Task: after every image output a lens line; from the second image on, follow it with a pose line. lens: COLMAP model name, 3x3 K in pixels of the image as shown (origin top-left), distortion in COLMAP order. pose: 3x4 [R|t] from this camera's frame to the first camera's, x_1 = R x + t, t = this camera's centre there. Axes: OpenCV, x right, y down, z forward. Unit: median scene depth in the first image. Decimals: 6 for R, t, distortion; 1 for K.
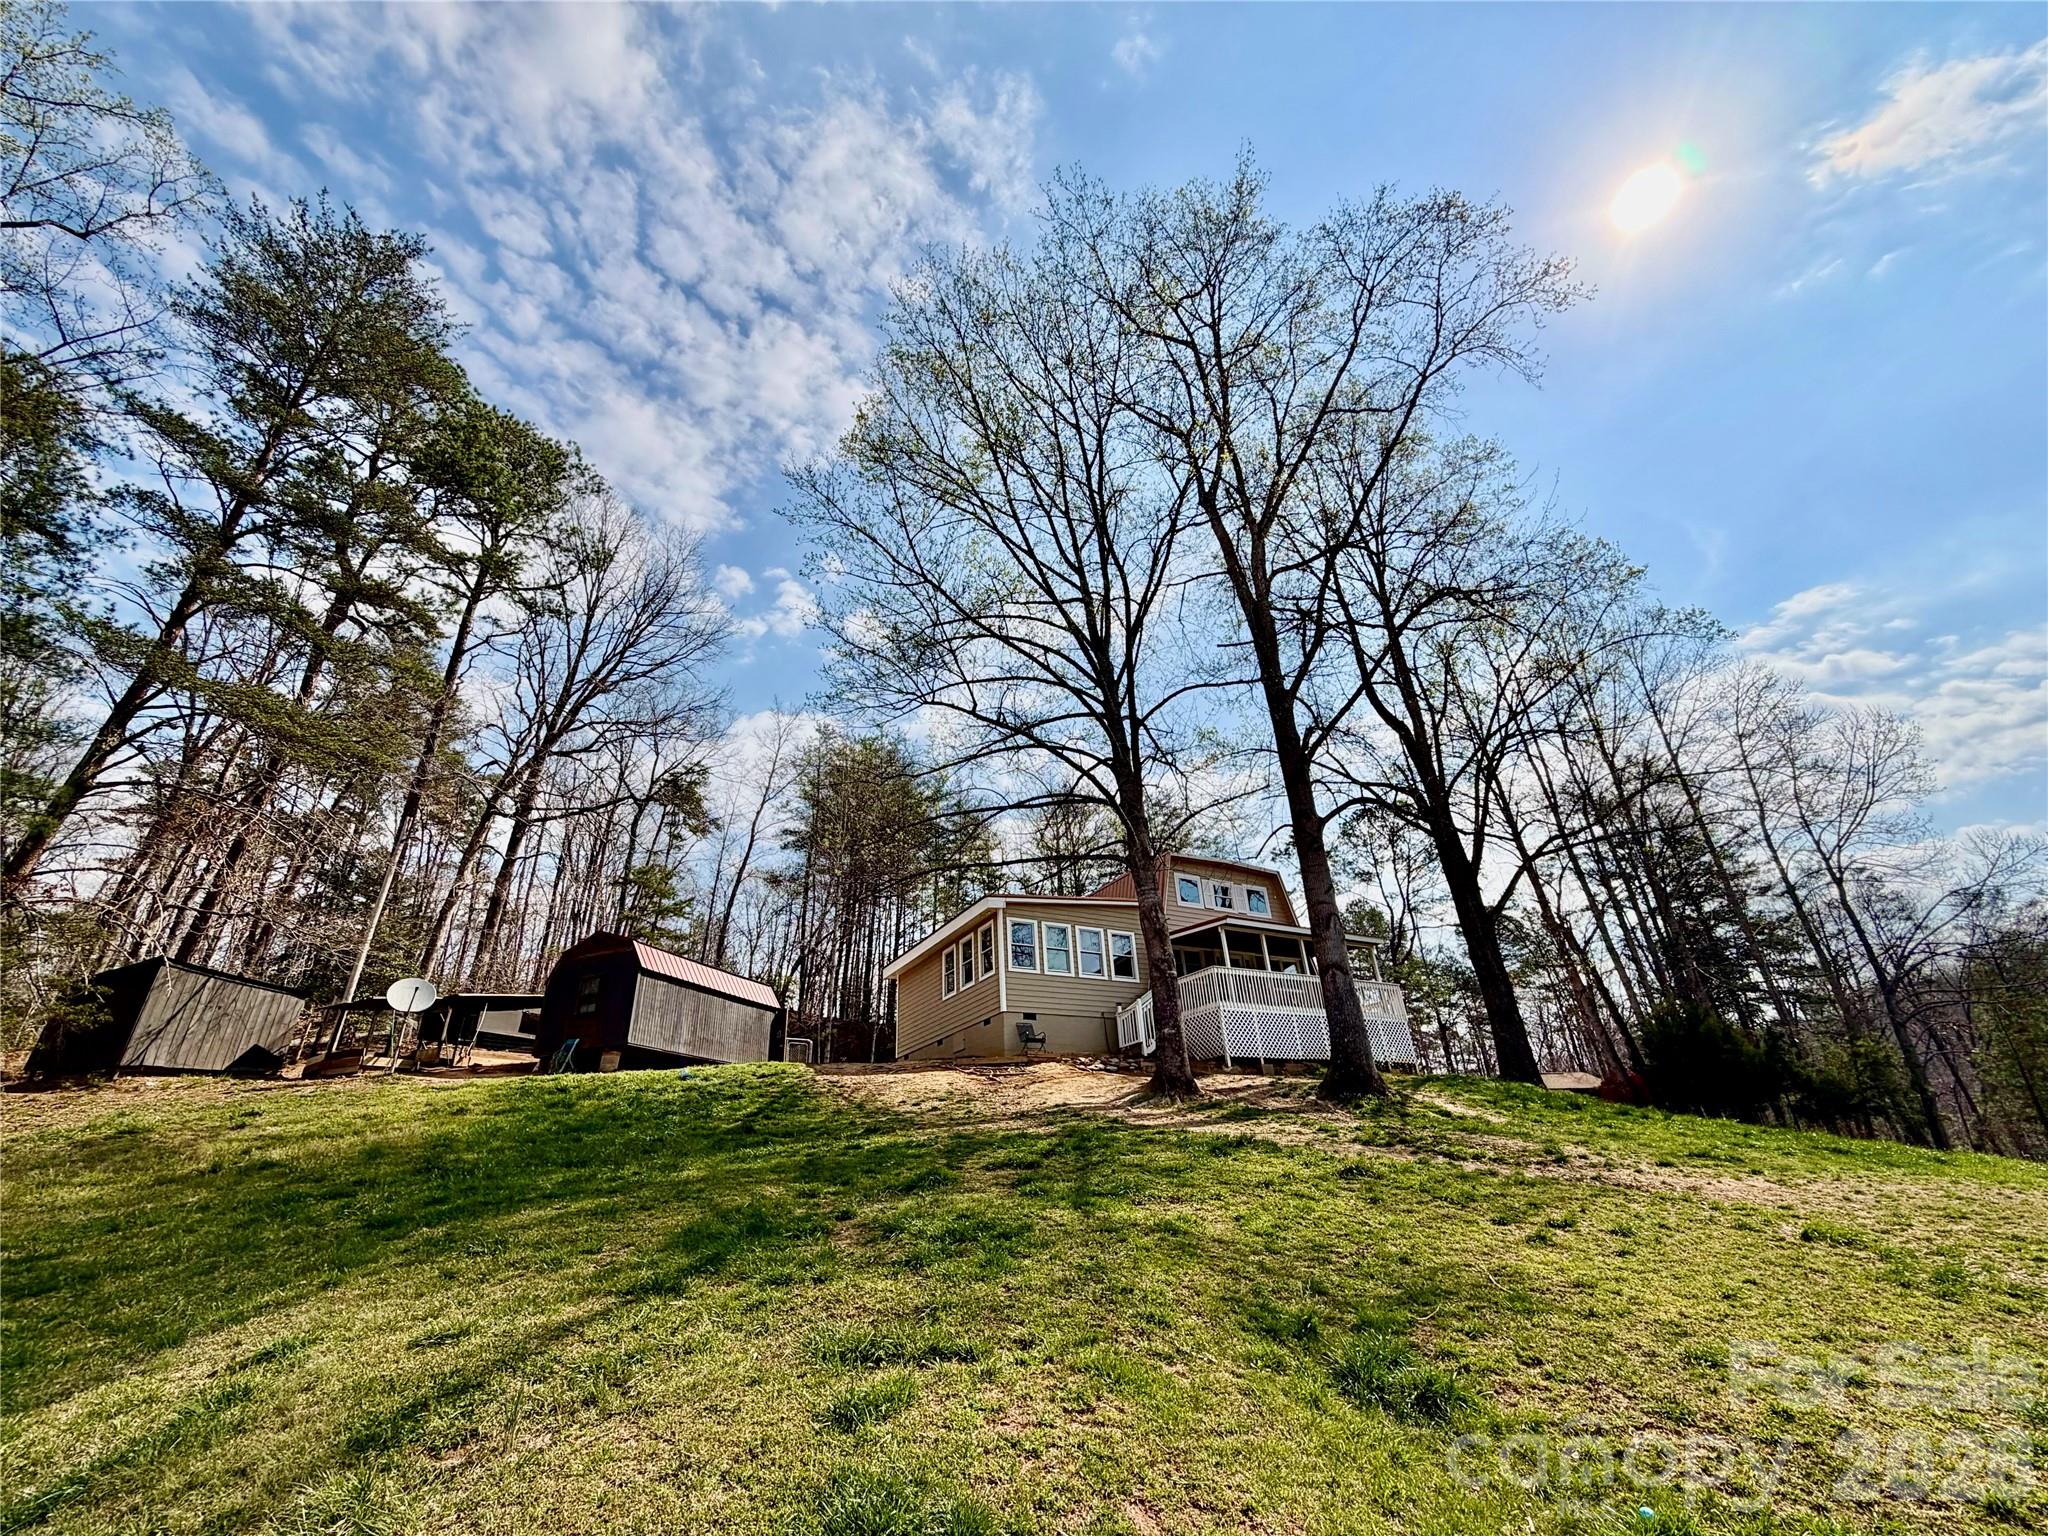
lens RADIAL K [[813.6, 0, 1024.0], [0, 813.6, 768.0], [0, 0, 1]] dist [0.001017, -0.000033]
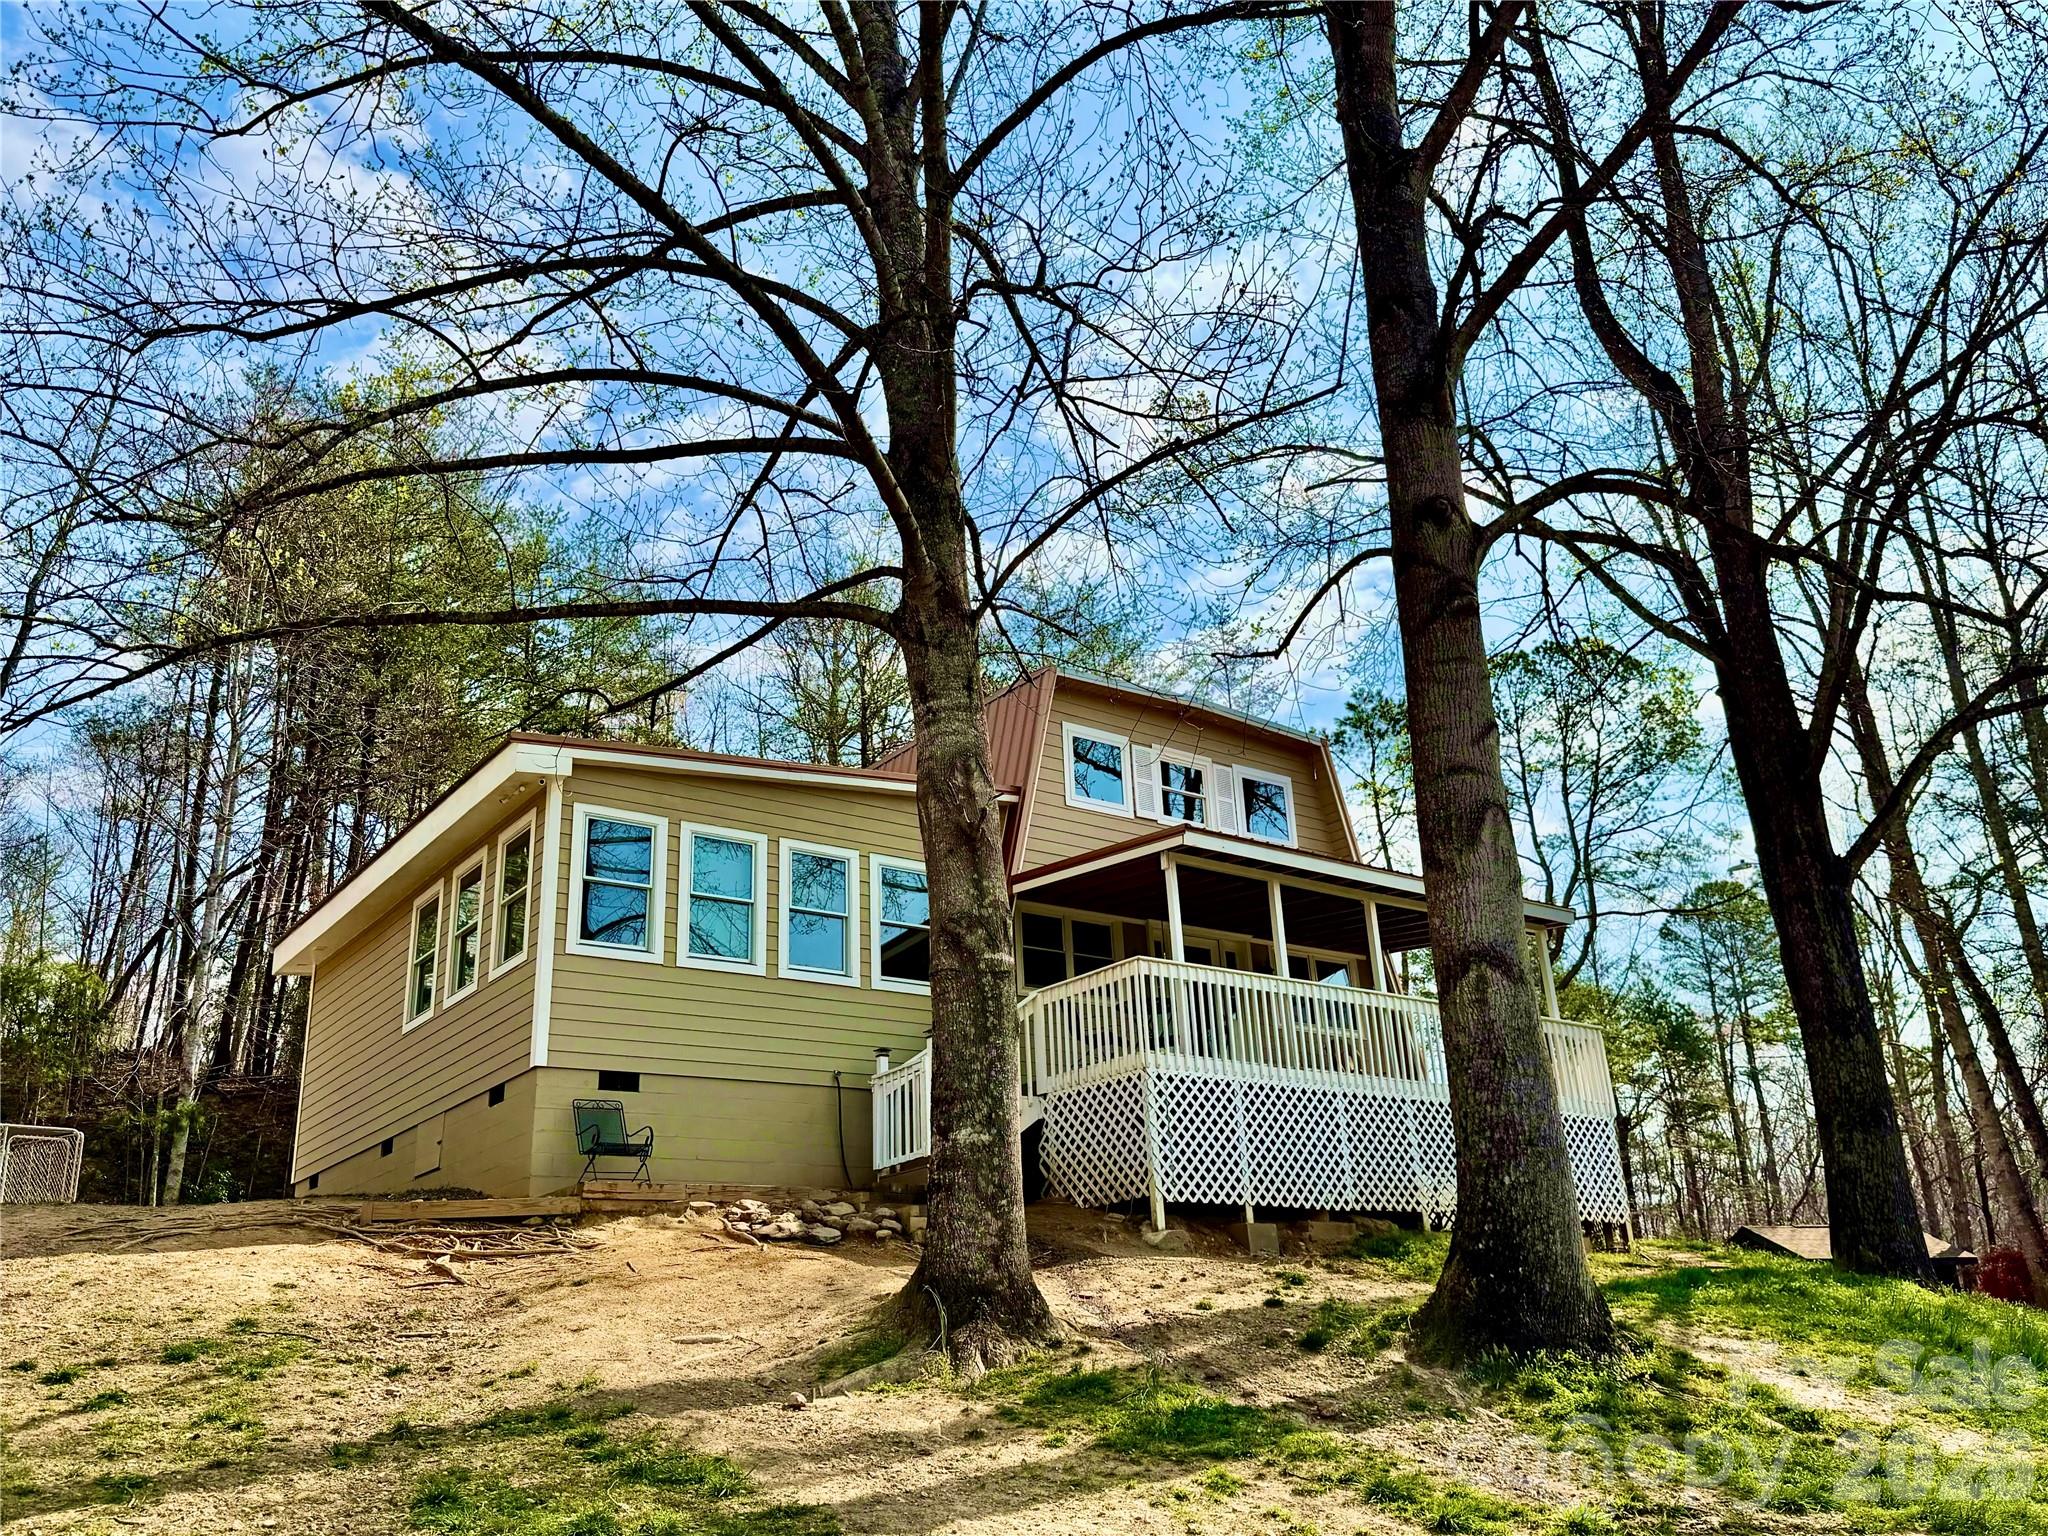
lens RADIAL K [[1697.1, 0, 1024.0], [0, 1697.1, 768.0], [0, 0, 1]] dist [0.154893, -0.000952]
pose [[0.989581, 0.050443, 0.134853, 0.073780], [-0.065916, 0.991423, 0.112856, 0.075070], [-0.128003, -0.120569, 0.984418, 0.259879]]
